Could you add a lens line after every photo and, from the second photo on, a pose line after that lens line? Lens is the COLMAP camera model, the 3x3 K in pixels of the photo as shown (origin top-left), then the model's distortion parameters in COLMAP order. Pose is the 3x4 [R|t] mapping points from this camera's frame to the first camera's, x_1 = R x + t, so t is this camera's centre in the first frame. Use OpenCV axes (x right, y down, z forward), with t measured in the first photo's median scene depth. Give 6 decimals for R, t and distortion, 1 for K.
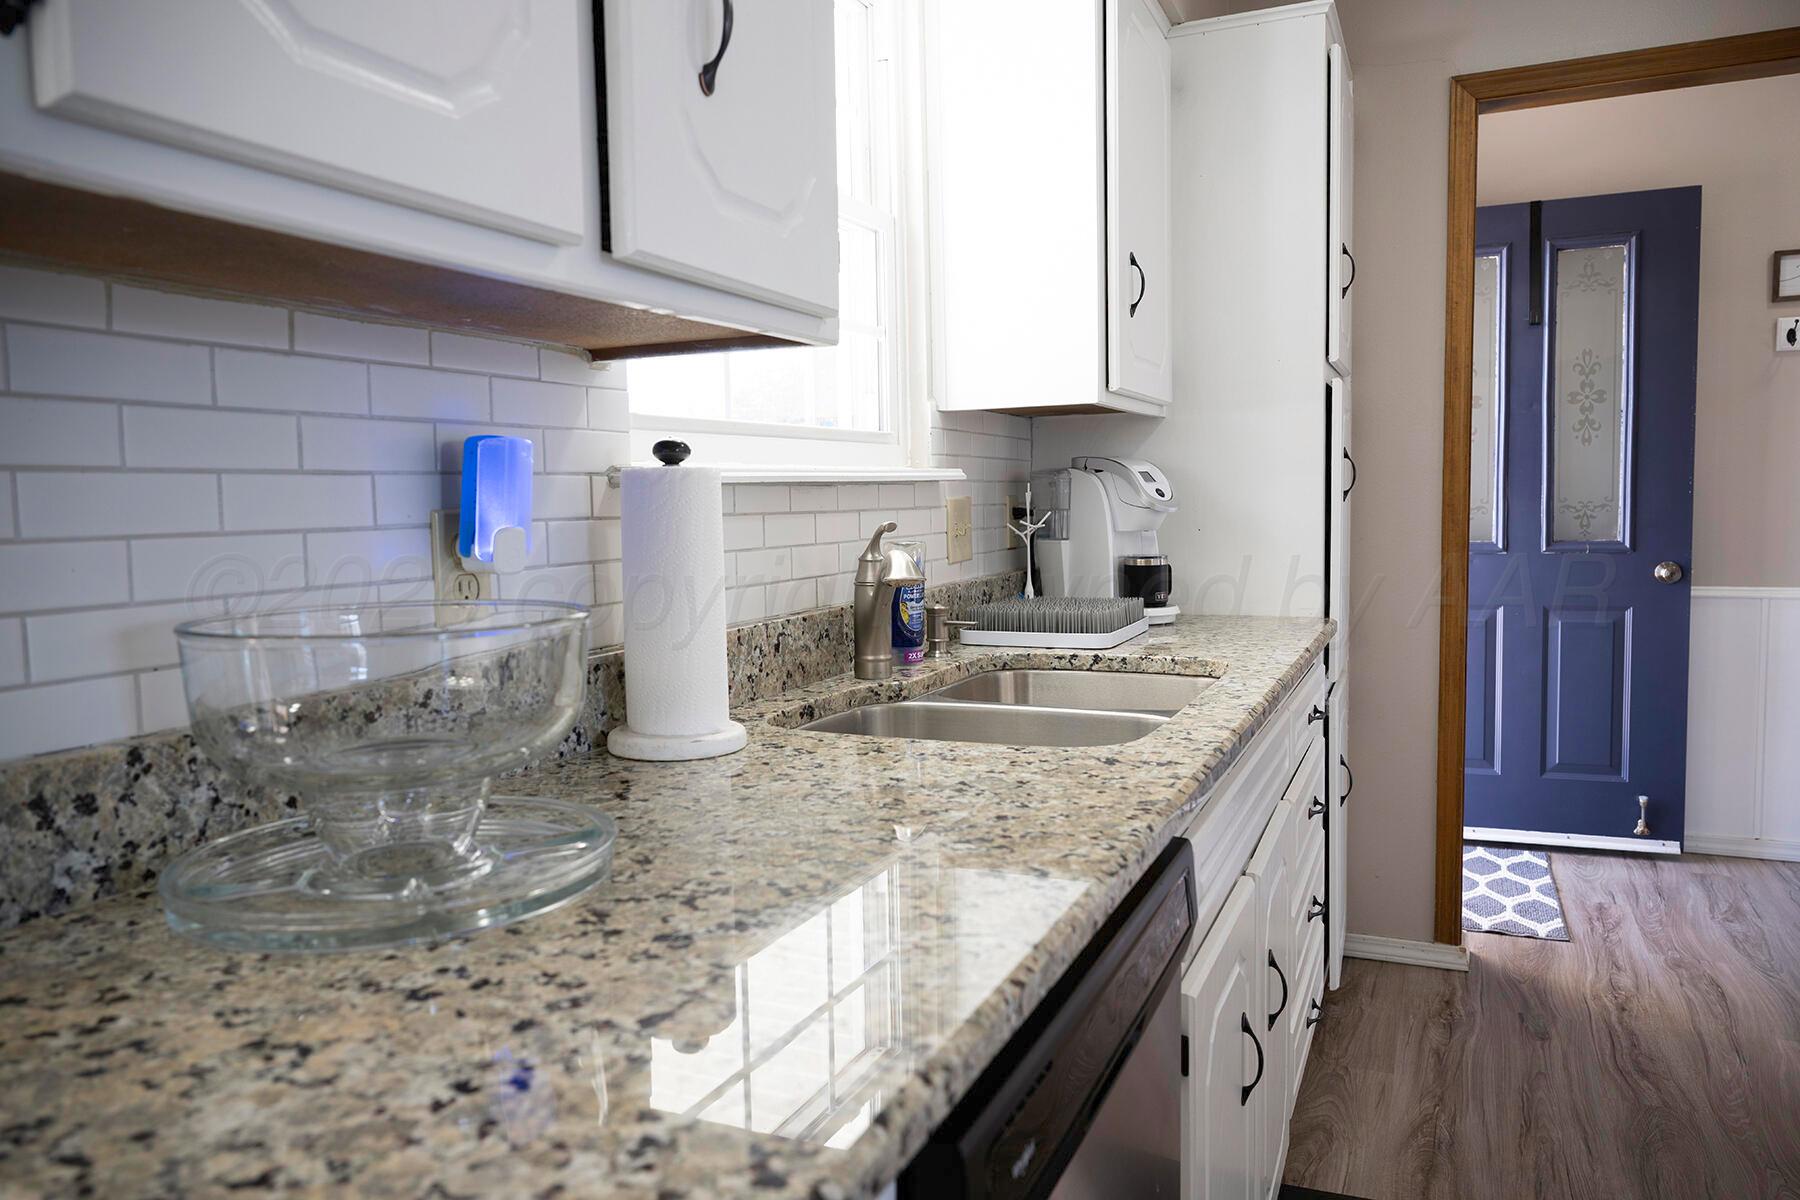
lens RADIAL K [[1206.9, 0, 896.9], [0, 1206.9, 594.1], [0, 0, 1]] dist [-0.001145, 0.000202]
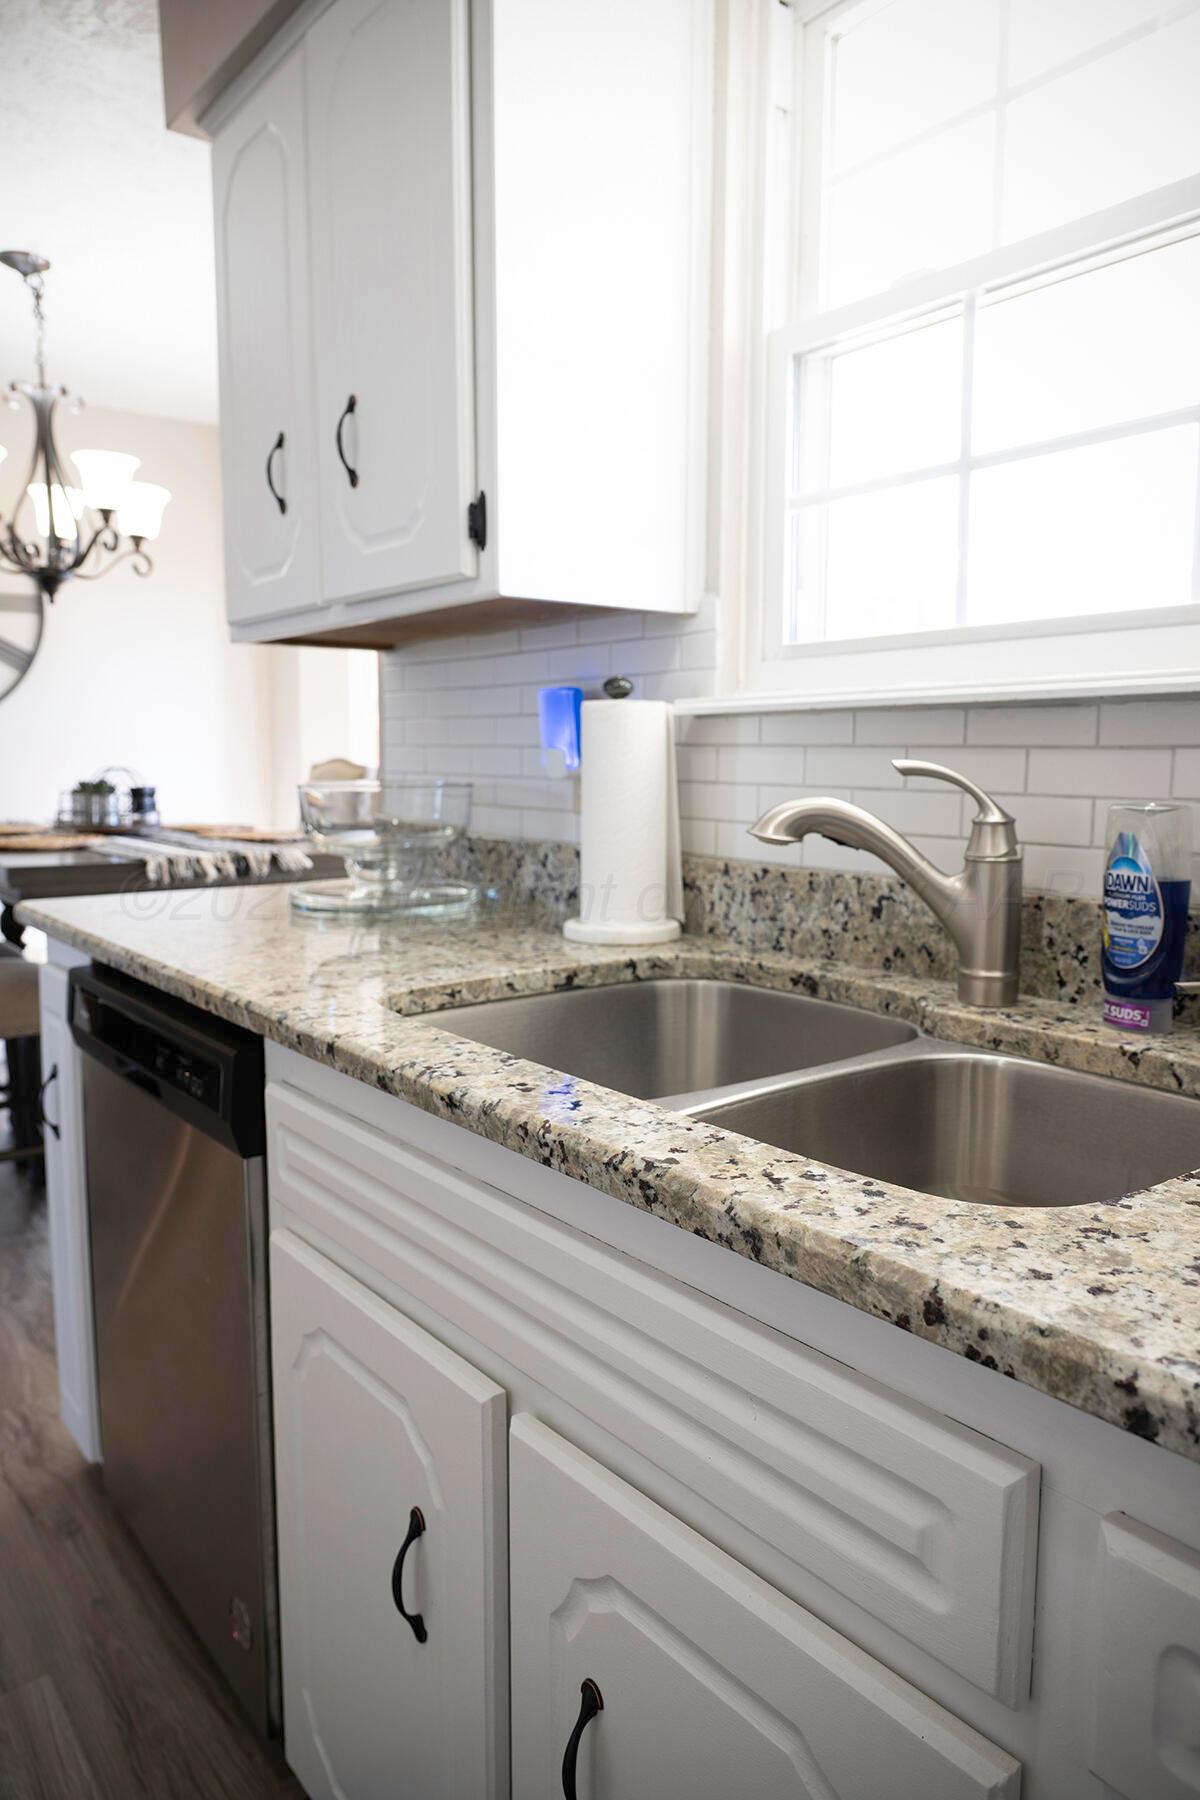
lens RADIAL K [[1234.7, 0, 600.0], [0, 1234.7, 900.0], [0, 0, 1]] dist [0.001063, 0.000085]
pose [[-0.450792, 0.127312, -0.883503, 0.735495], [-0.065431, 0.982401, 0.174949, -0.099218], [0.890228, 0.136674, -0.434528, 1.223287]]
